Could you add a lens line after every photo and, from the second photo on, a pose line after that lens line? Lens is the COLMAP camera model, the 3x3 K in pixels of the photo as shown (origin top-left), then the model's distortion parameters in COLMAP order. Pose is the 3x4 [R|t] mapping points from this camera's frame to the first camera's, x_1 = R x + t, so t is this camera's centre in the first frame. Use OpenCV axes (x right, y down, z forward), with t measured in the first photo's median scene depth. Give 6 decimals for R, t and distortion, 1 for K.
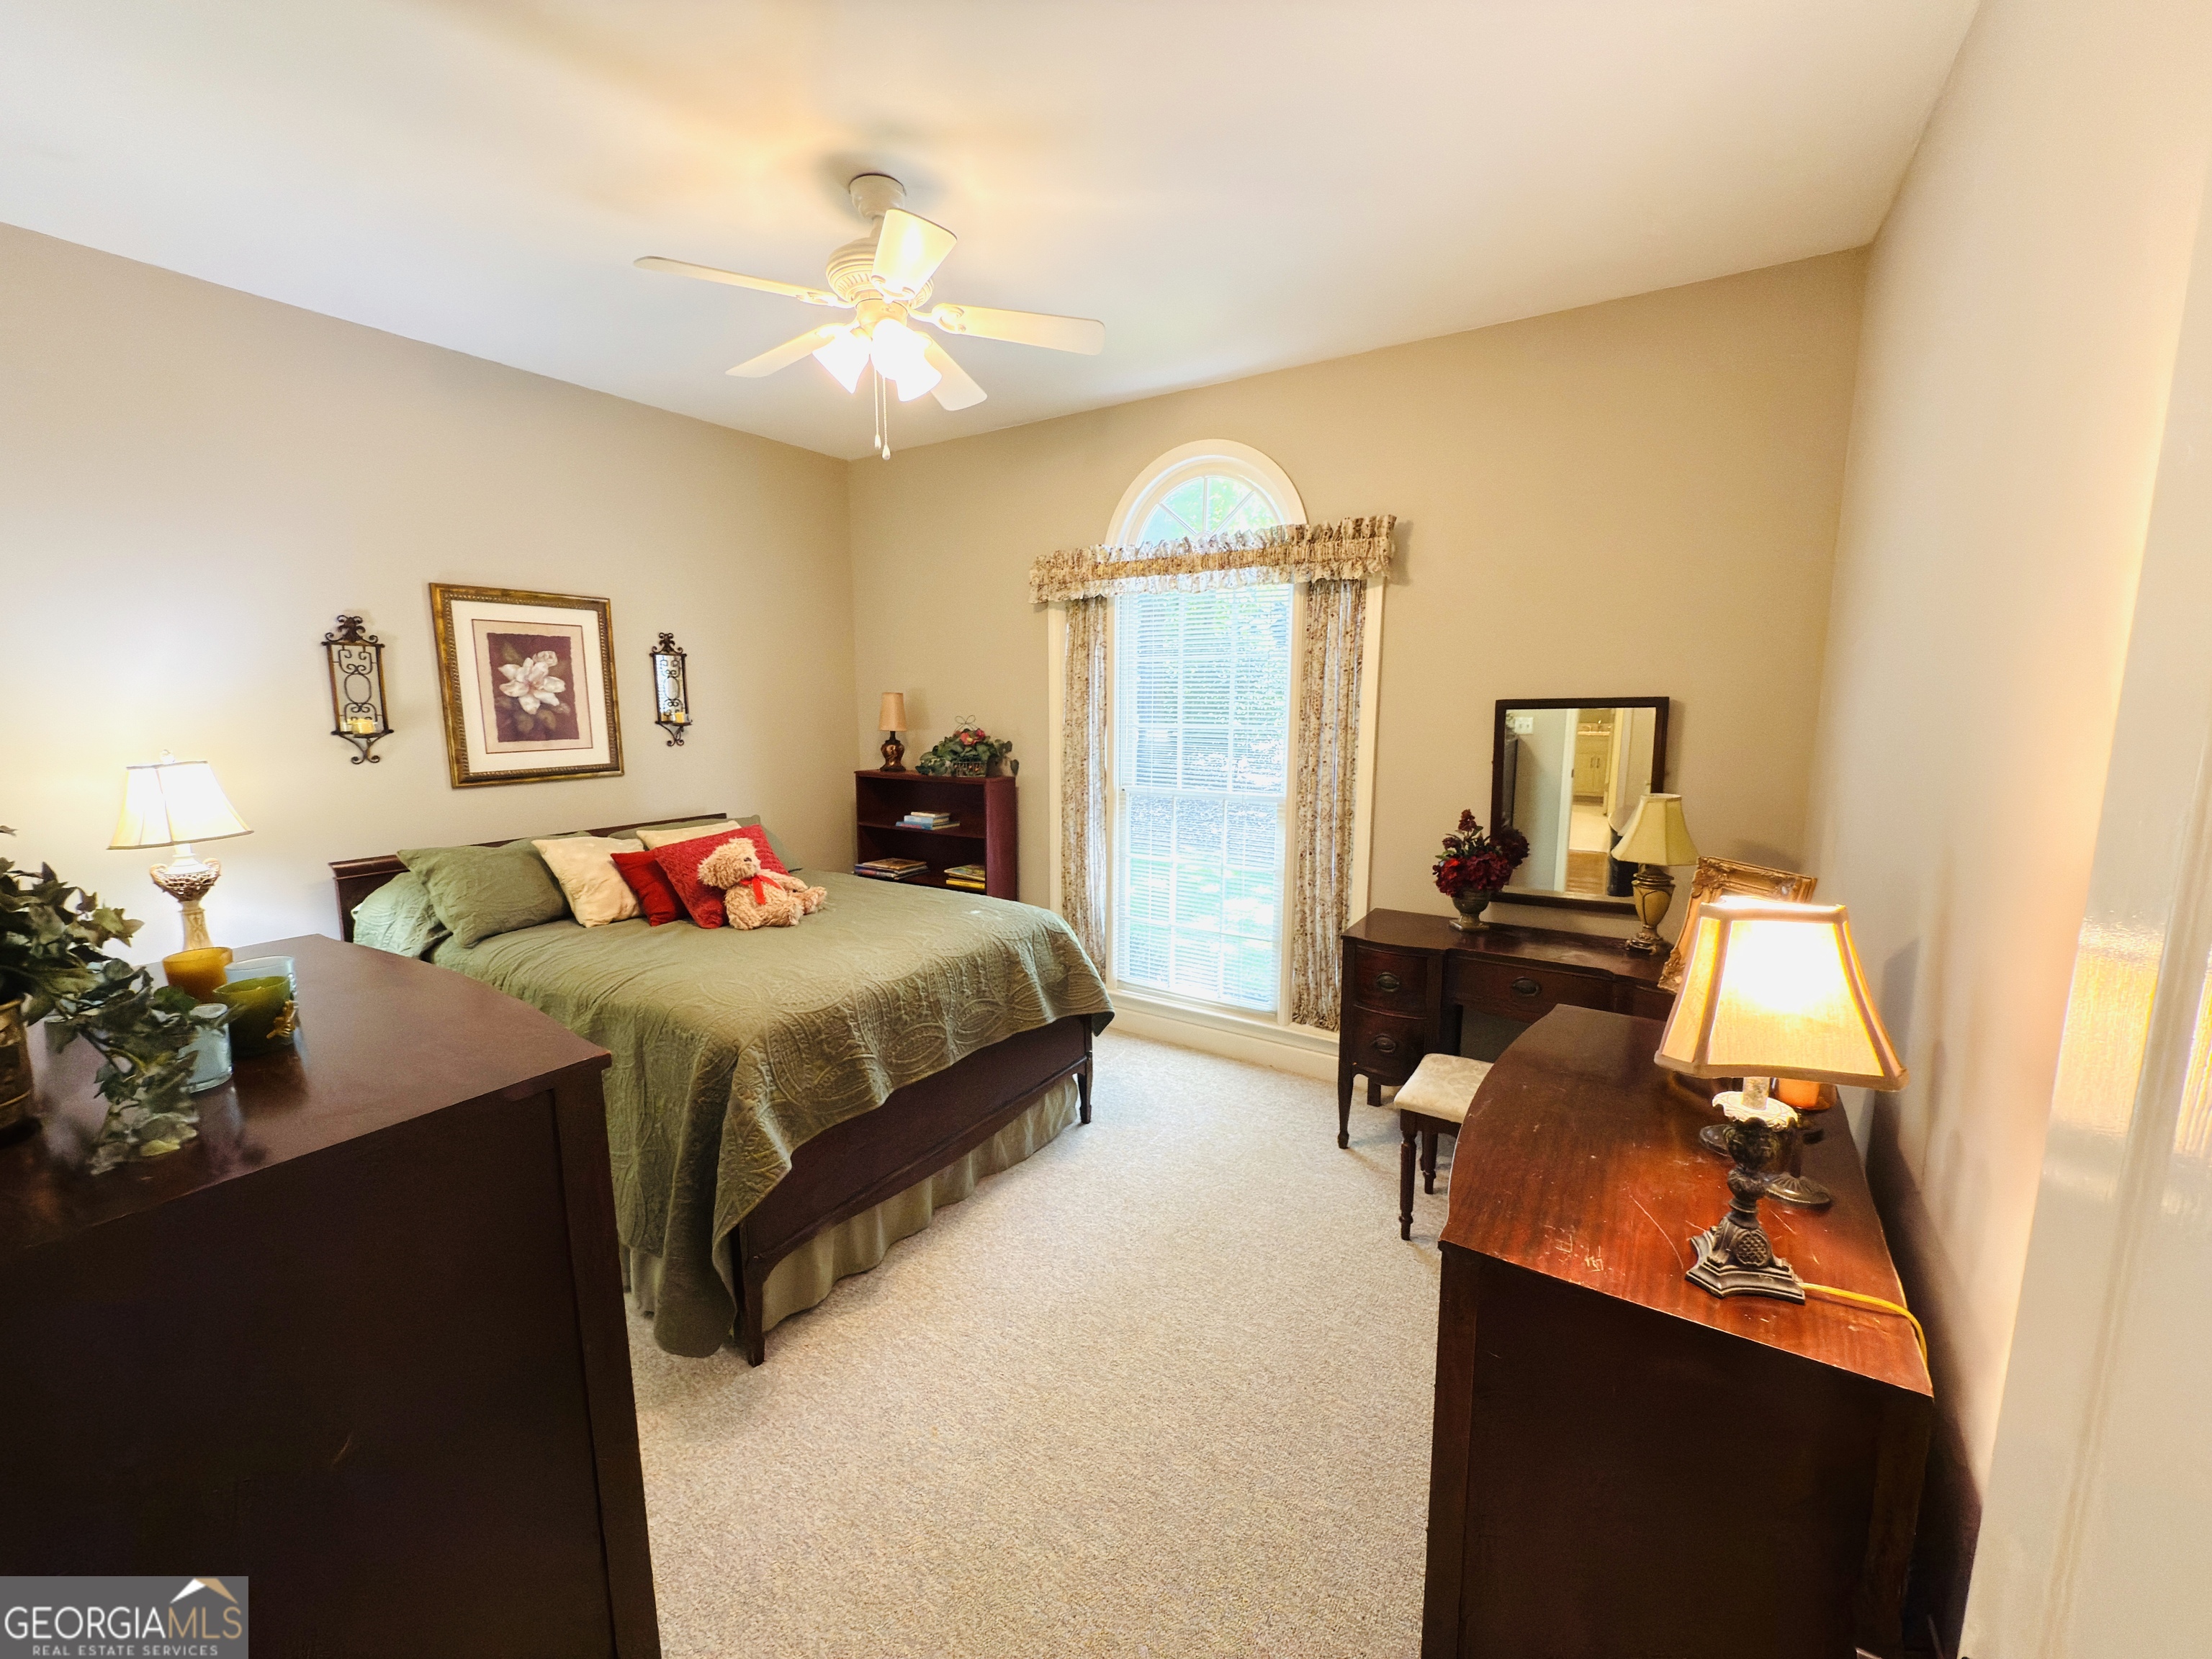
lens RADIAL K [[883.8, 0, 1105.3], [0, 883.8, 827.3], [0, 0, 1]] dist [0.000340, 0.000063]
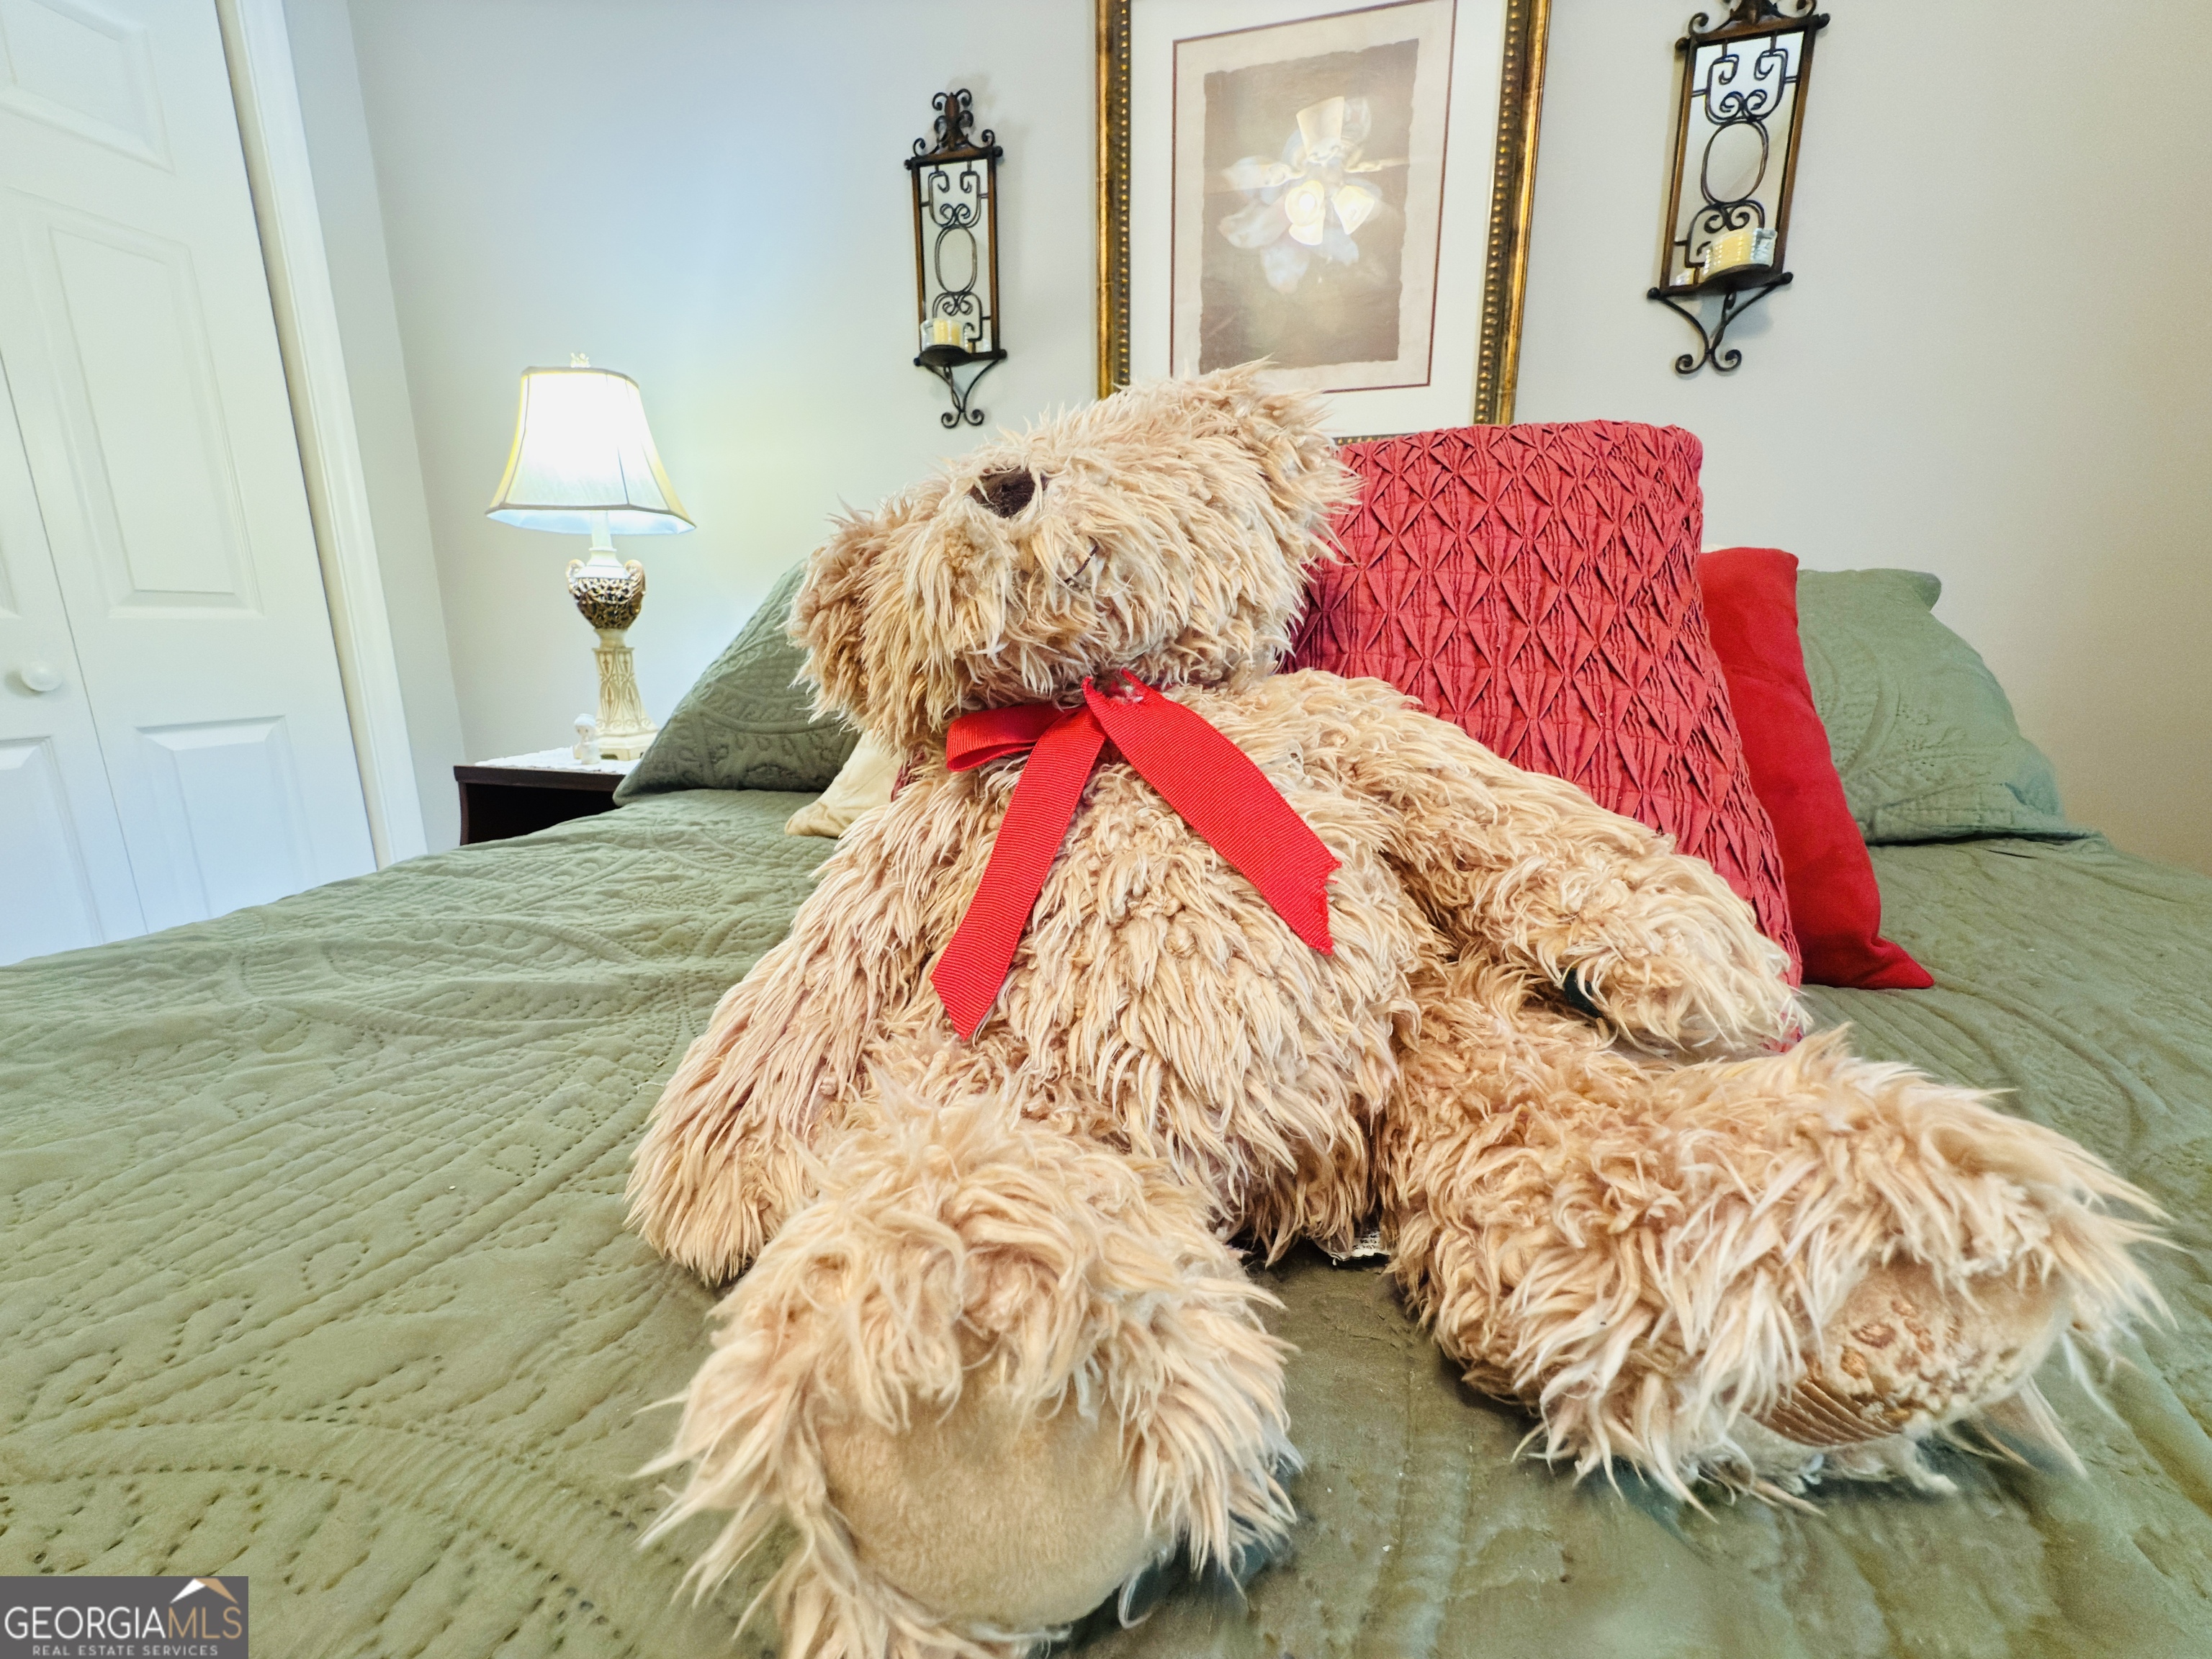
lens RADIAL K [[883.8, 0, 1105.1], [0, 883.8, 825.6], [0, 0, 1]] dist [0.000340, 0.000063]
pose [[0.286438, 0.209959, -0.934811, -0.297709], [-0.147766, 0.973700, 0.173416, 0.049739], [0.946635, 0.088460, 0.309929, 0.947123]]
